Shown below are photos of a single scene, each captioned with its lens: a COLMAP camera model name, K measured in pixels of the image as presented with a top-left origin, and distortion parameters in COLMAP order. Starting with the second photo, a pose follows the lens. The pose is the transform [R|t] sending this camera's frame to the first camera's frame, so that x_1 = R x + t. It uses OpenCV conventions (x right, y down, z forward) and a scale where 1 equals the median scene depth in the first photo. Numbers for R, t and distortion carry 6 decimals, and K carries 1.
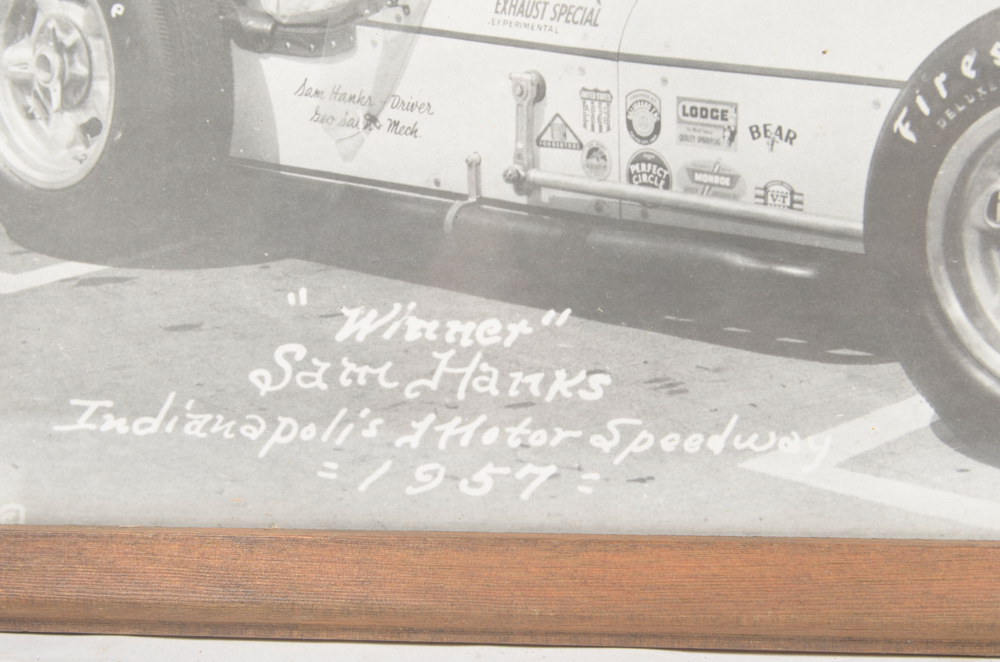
lens RADIAL K [[1449.8, 0, 504.8], [0, 1449.8, 332.8], [0, 0, 1]] dist [0.010955, 0.000000]
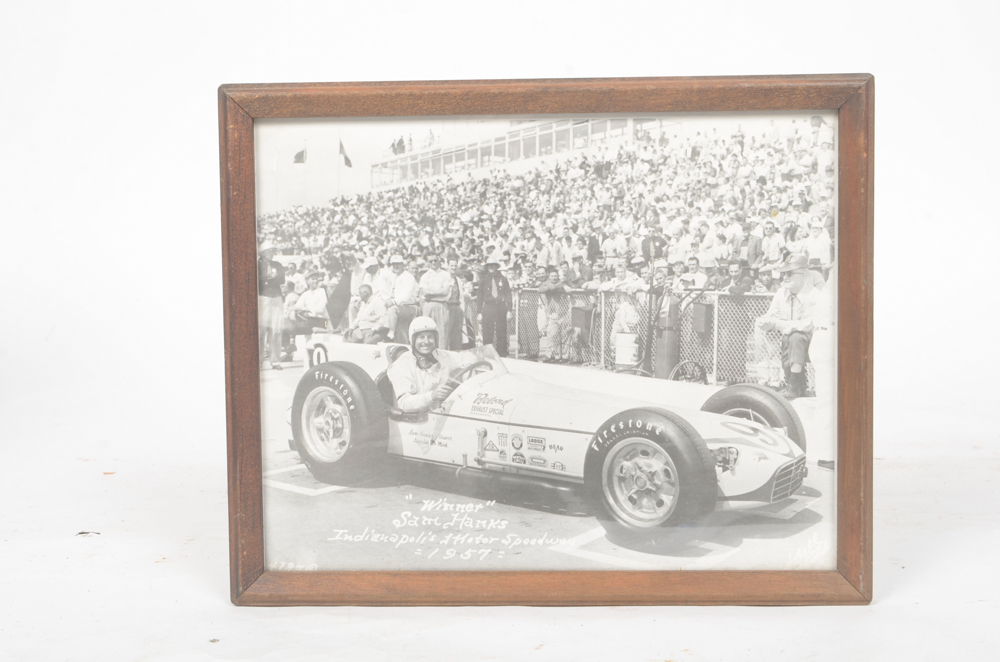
lens RADIAL K [[1449.8, 0, 503.1], [0, 1449.8, 337.4], [0, 0, 1]] dist [0.010955, 0.000000]
pose [[0.997558, -0.004958, 0.069673, -0.159396], [0.007380, 0.999376, -0.034551, -0.266385], [-0.069459, 0.034980, 0.996971, -2.221971]]
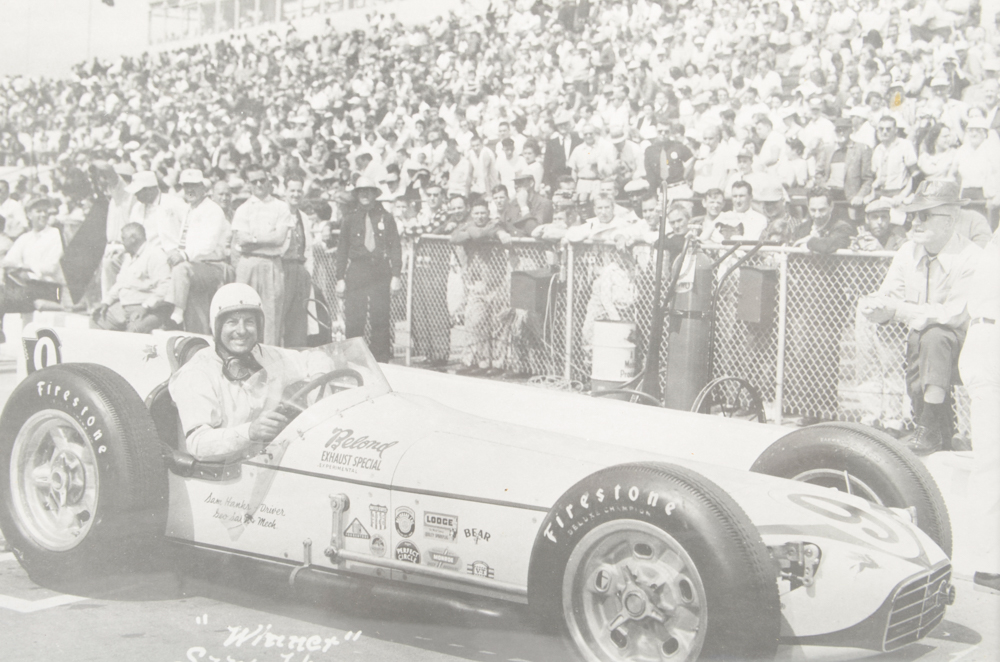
lens RADIAL K [[1449.8, 0, 494.6], [0, 1449.8, 332.4], [0, 0, 1]] dist [0.010955, 0.000000]
pose [[0.998727, 0.022541, 0.045129, 0.117186], [-0.018265, 0.995496, -0.093026, -0.211270], [-0.047022, 0.092083, 0.994640, -0.750163]]
